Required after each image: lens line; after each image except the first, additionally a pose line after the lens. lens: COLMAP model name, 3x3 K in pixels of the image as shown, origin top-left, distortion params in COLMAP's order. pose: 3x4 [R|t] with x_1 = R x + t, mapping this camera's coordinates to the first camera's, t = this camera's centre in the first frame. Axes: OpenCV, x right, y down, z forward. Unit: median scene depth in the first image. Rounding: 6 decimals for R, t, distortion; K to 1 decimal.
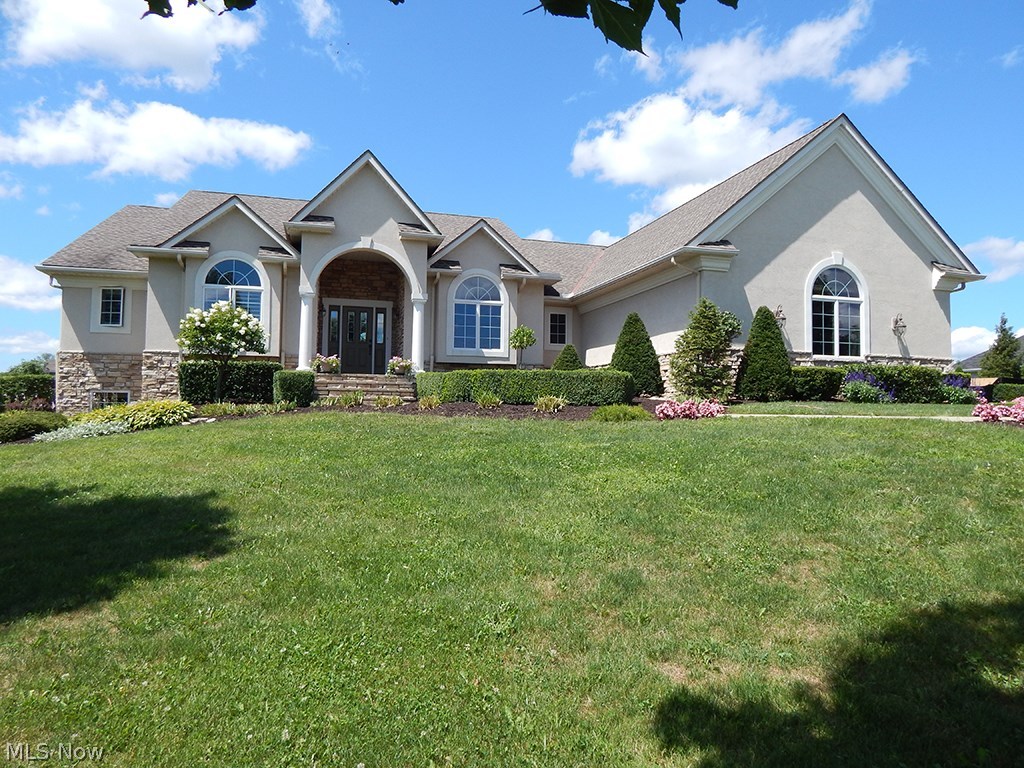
lens RADIAL K [[681.4, 0, 512.0], [0, 681.4, 384.0], [0, 0, 1]] dist [-0.001849, 0.000166]
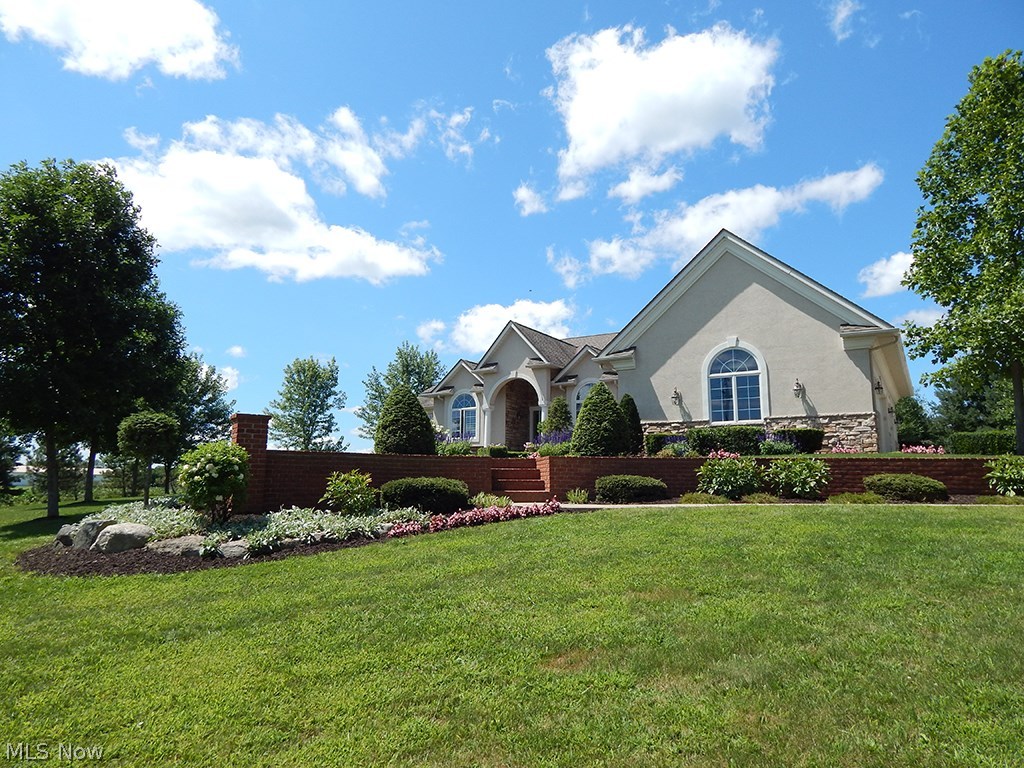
lens RADIAL K [[681.4, 0, 512.0], [0, 681.4, 384.0], [0, 0, 1]] dist [-0.001849, 0.000166]
pose [[0.663170, -0.123245, -0.738252, 1.102275], [0.028607, 0.989803, -0.139542, 0.051034], [0.747922, 0.071421, 0.659934, -0.102668]]
